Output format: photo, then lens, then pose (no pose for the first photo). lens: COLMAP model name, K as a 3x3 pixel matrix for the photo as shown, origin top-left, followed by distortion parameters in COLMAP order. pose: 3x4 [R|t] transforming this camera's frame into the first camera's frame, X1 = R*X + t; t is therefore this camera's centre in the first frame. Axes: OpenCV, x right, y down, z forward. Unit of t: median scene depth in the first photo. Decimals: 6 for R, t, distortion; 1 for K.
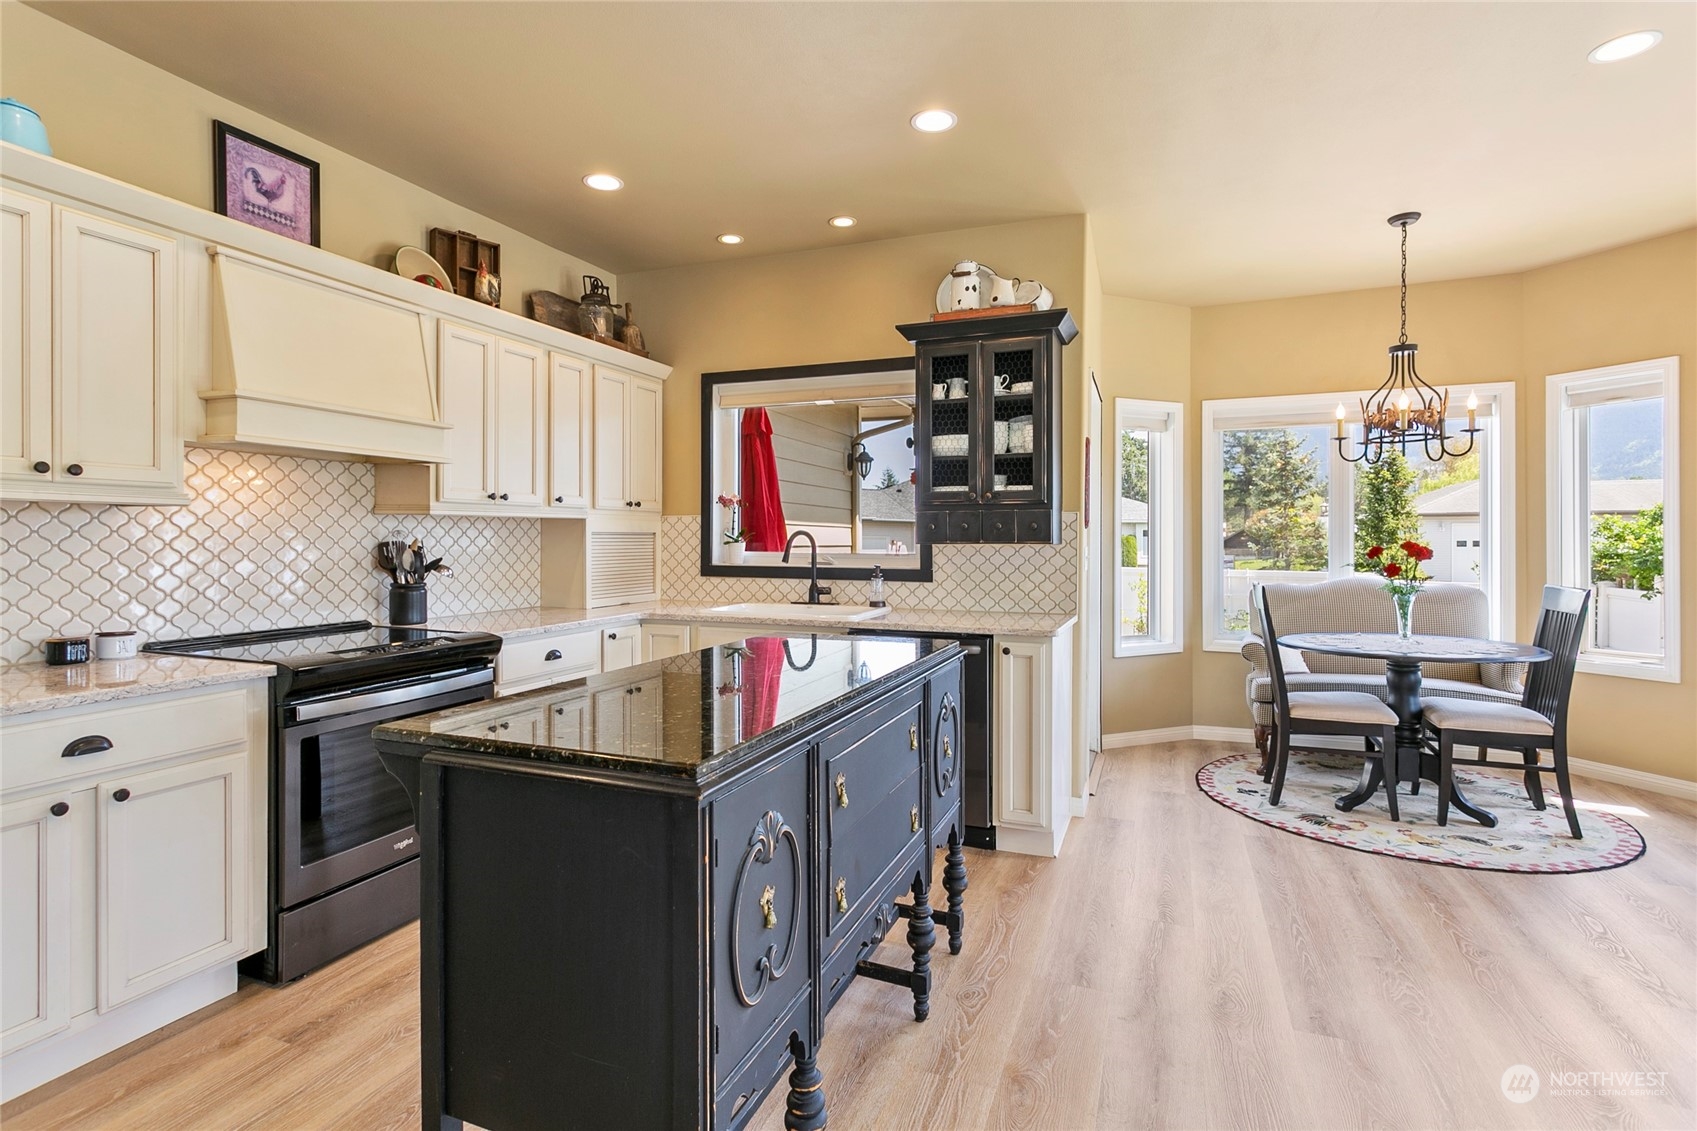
lens RADIAL K [[808.3, 0, 834.7], [0, 808.3, 542.5], [0, 0, 1]] dist [0.003908, 0.000492]
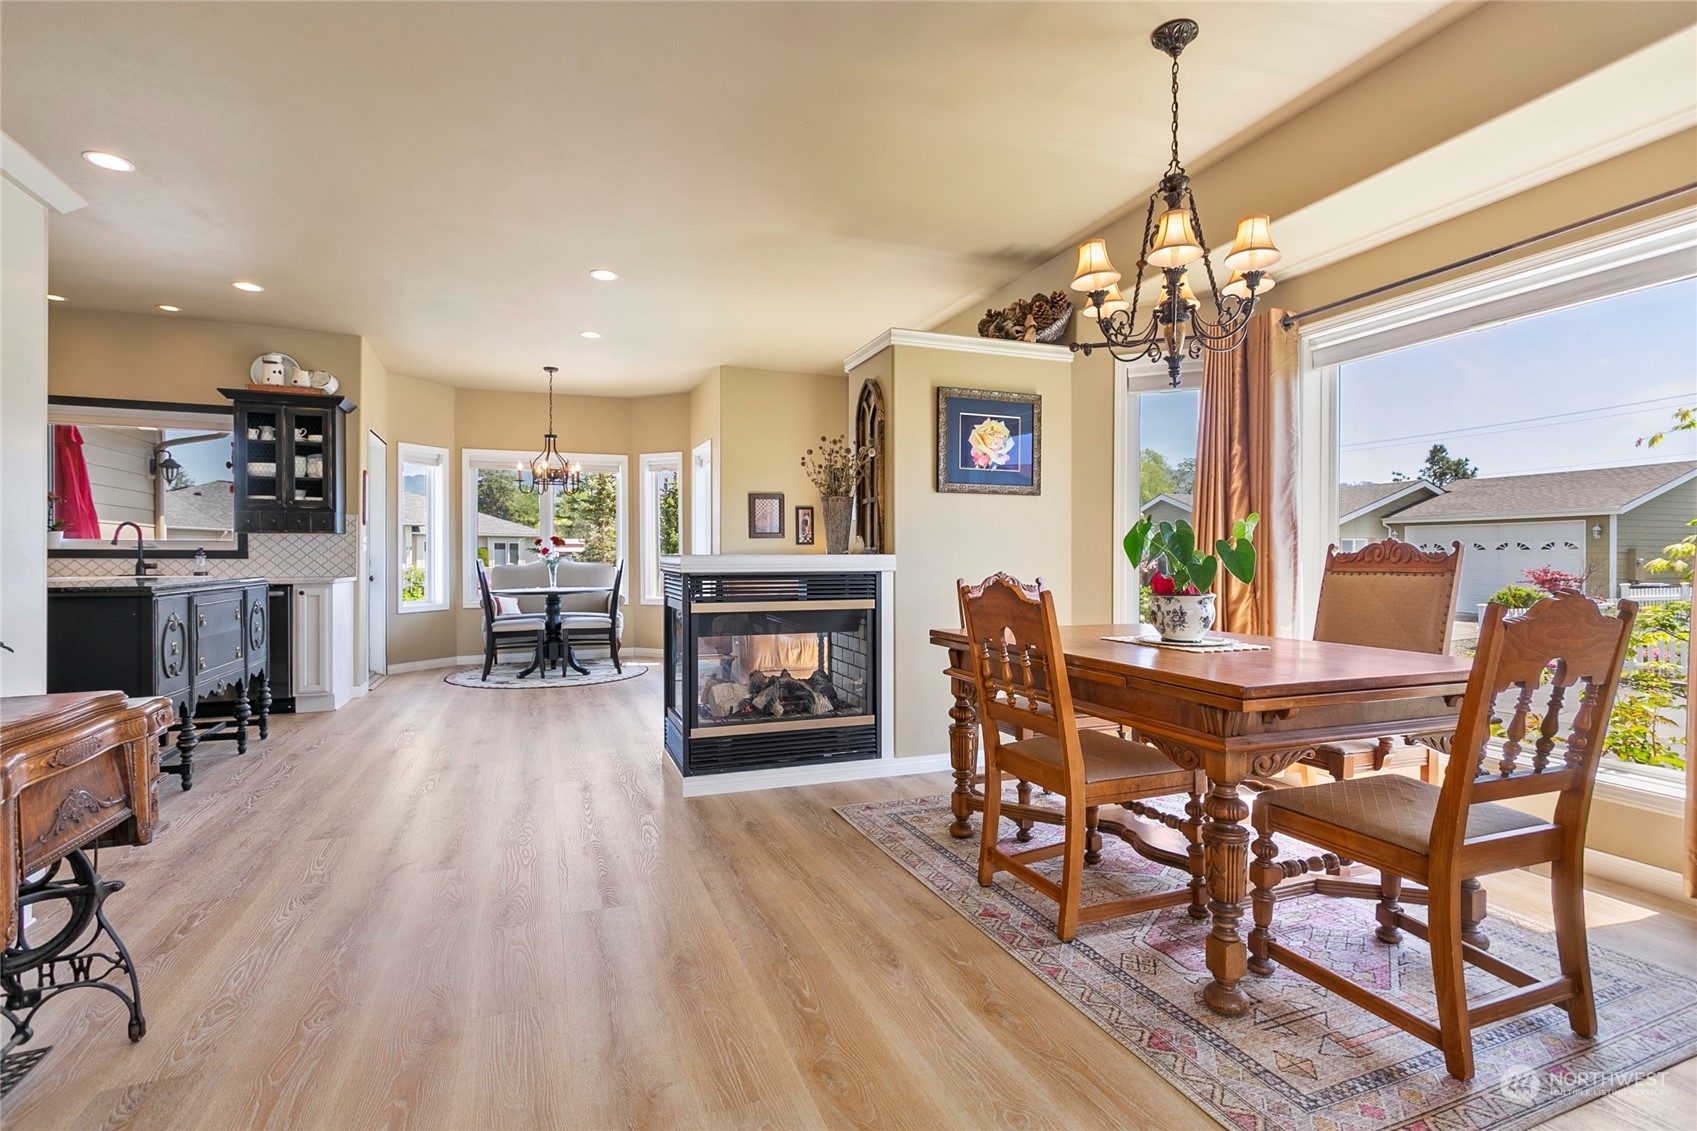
lens RADIAL K [[808.3, 0, 854.3], [0, 808.3, 556.9], [0, 0, 1]] dist [0.003908, 0.000492]
pose [[0.721863, -0.002459, 0.692032, -0.115481], [0.004238, 0.999991, -0.000868, 0.055625], [-0.692023, 0.003559, 0.721866, -0.928475]]
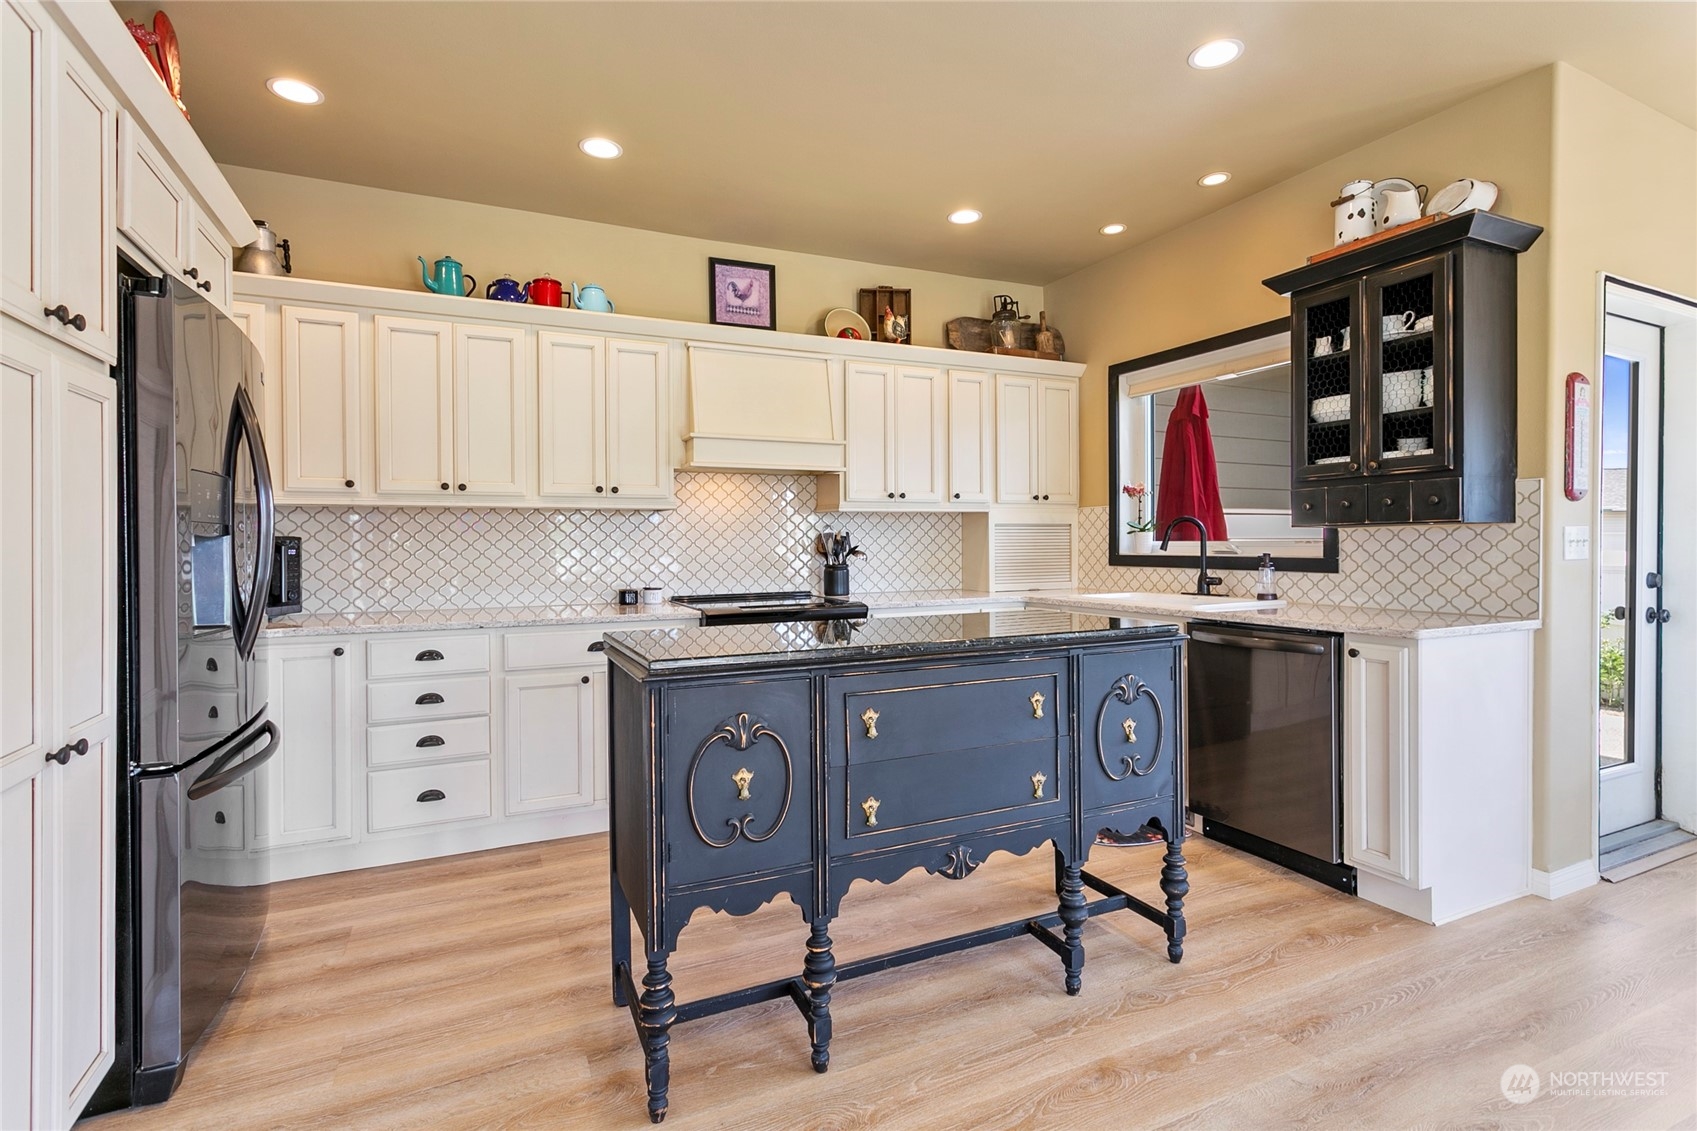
lens RADIAL K [[808.3, 0, 864.8], [0, 808.3, 548.5], [0, 0, 1]] dist [0.003908, 0.000492]
pose [[0.737536, -0.004885, -0.675290, 0.352175], [0.006286, 0.999980, -0.000369, 0.022180], [0.675279, -0.003973, 0.737552, 0.053000]]
